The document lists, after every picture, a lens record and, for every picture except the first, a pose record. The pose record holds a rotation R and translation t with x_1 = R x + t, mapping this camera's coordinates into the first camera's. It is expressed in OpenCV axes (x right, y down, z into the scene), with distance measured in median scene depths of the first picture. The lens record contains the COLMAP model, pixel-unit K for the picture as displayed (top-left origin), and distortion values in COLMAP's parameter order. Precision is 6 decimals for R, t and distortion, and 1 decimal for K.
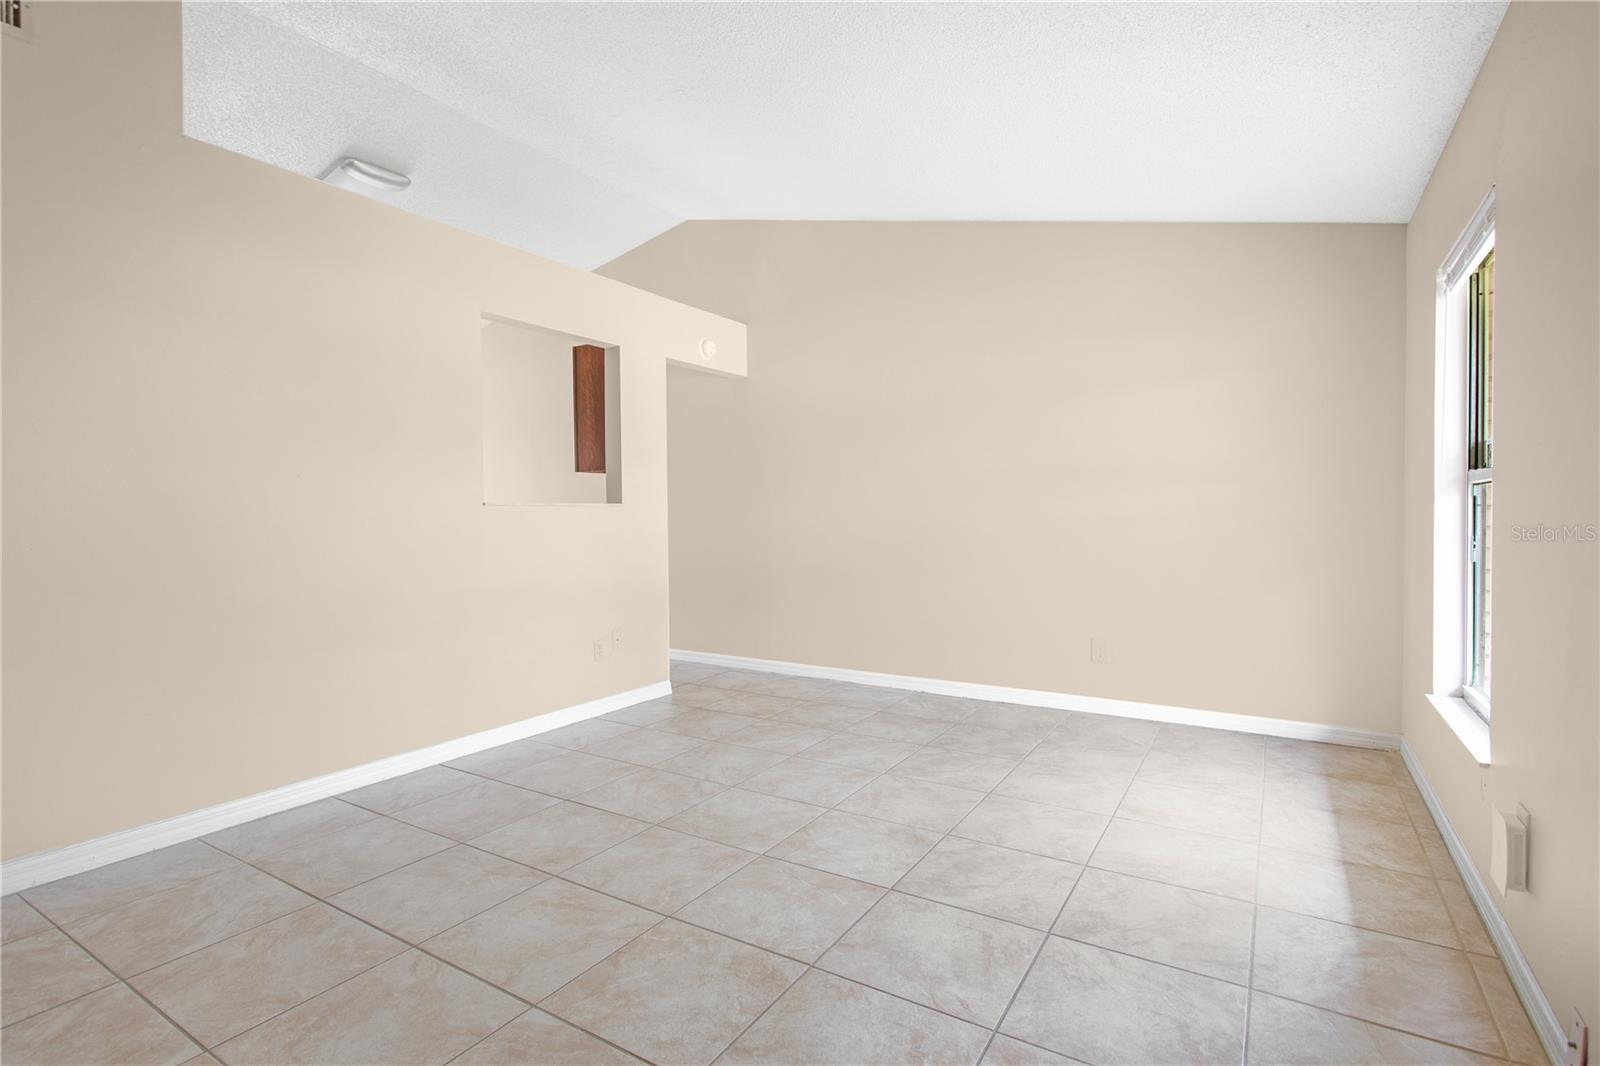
lens RADIAL K [[787.1, 0, 771.0], [0, 787.1, 516.2], [0, 0, 1]] dist [-0.023256, 0.009782]
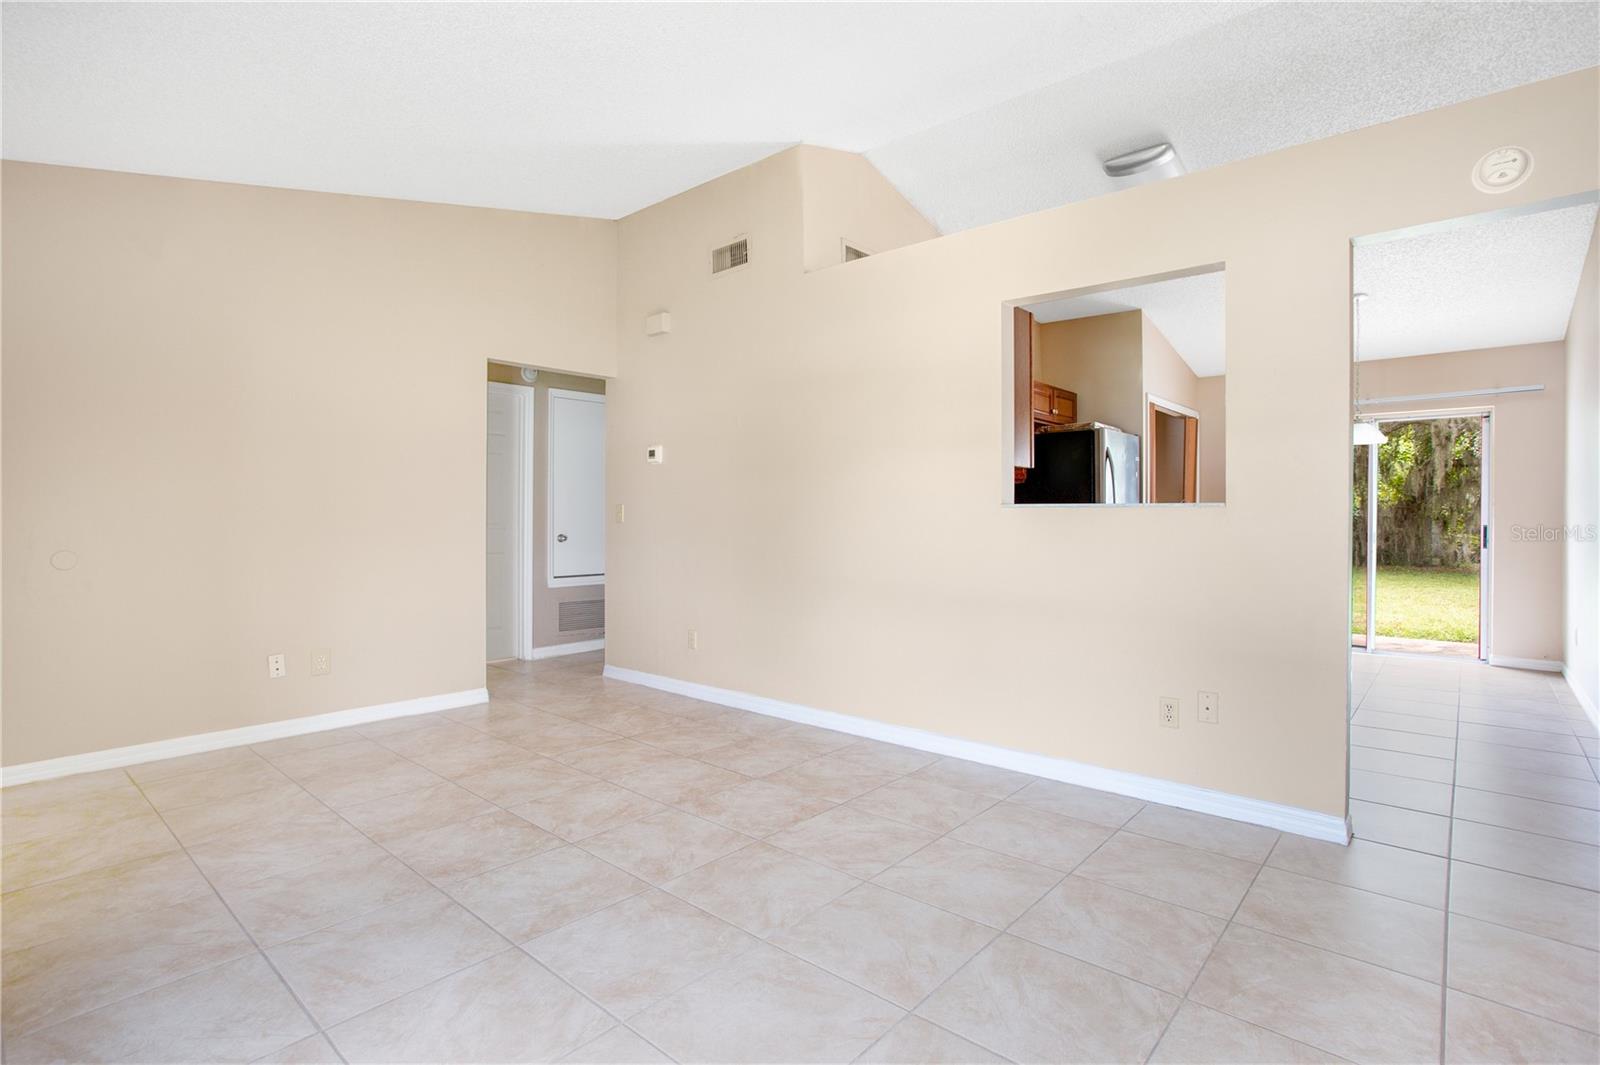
lens RADIAL K [[773.2, 0, 827.5], [0, 773.2, 507.9], [0, 0, 1]] dist [-0.041571, 0.011266]
pose [[-0.121155, -0.006403, -0.992613, 0.740977], [-0.010155, 0.999935, -0.005211, -0.019062], [0.992582, 0.009449, -0.121212, 1.103195]]
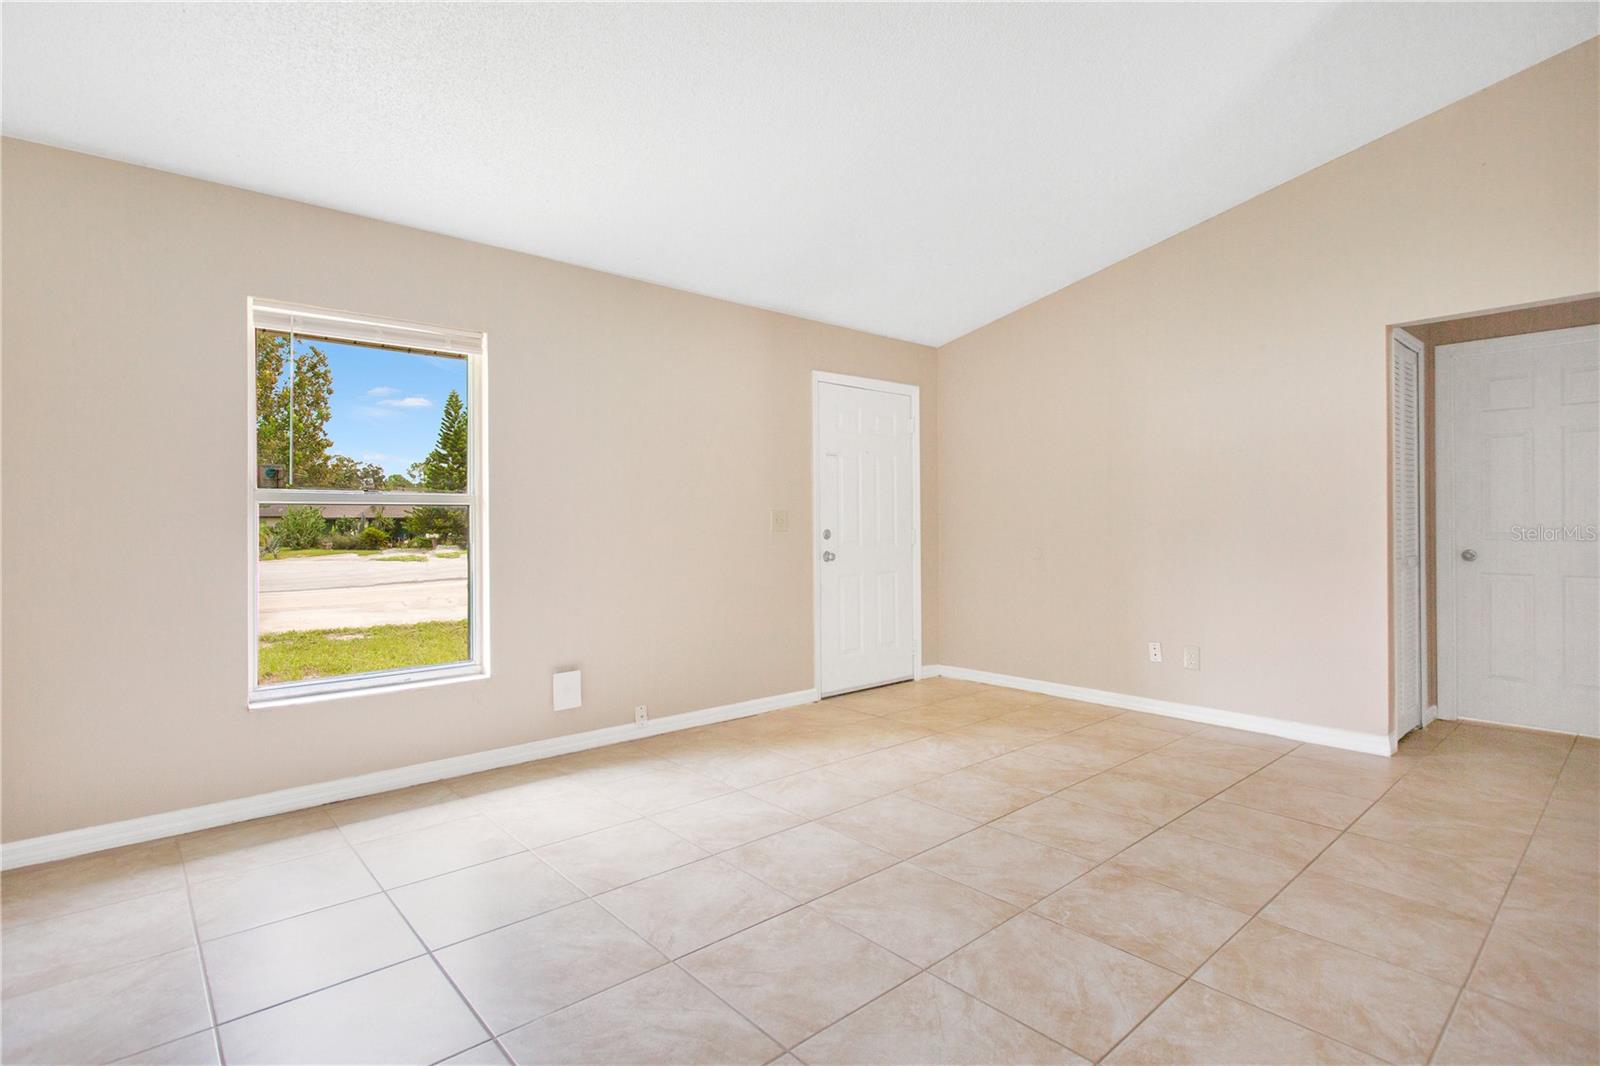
lens RADIAL K [[785.3, 0, 768.0], [0, 785.3, 522.5], [0, 0, 1]] dist [-0.000883, 0.000585]
pose [[-0.957736, 0.008948, 0.287510, -0.118554], [0.010345, 0.999941, 0.003341, -0.018398], [-0.287463, 0.006174, -0.957772, 1.719651]]
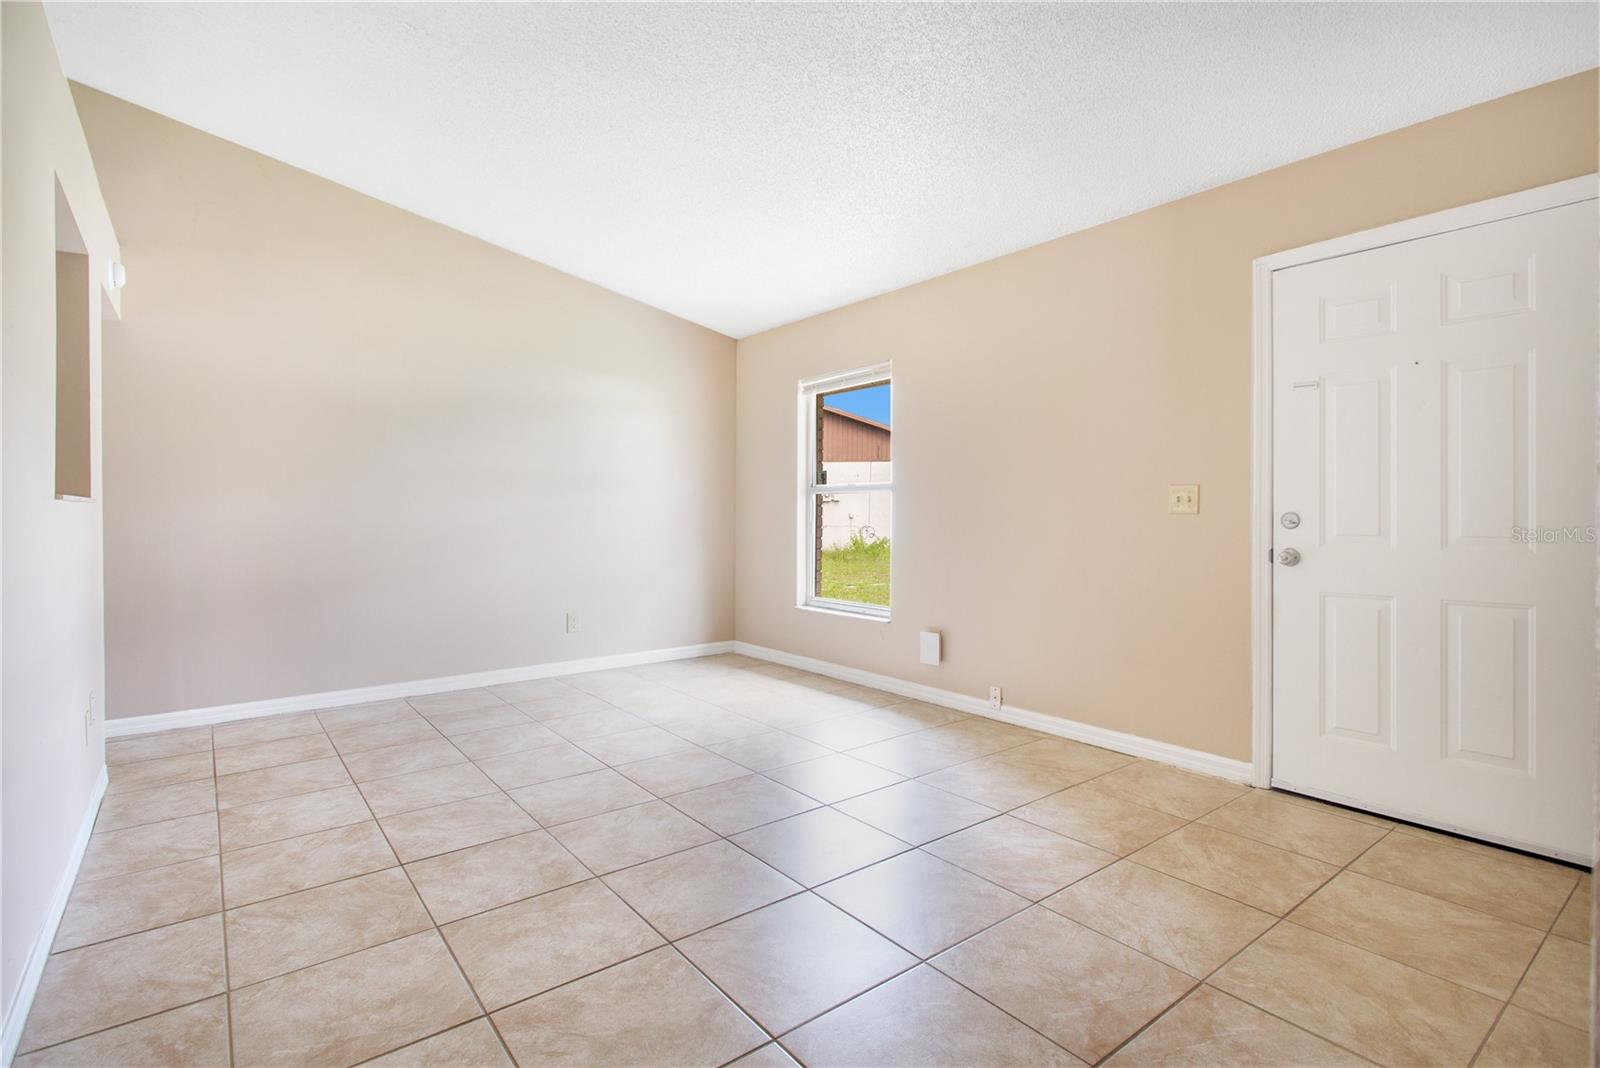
lens RADIAL K [[773.2, 0, 827.5], [0, 773.2, 509.4], [0, 0, 1]] dist [-0.041571, 0.011266]
pose [[0.308629, 0.001997, 0.951180, -0.881041], [0.010004, 0.999936, -0.005345, -0.001234], [-0.951130, 0.011165, 0.308589, 0.326937]]
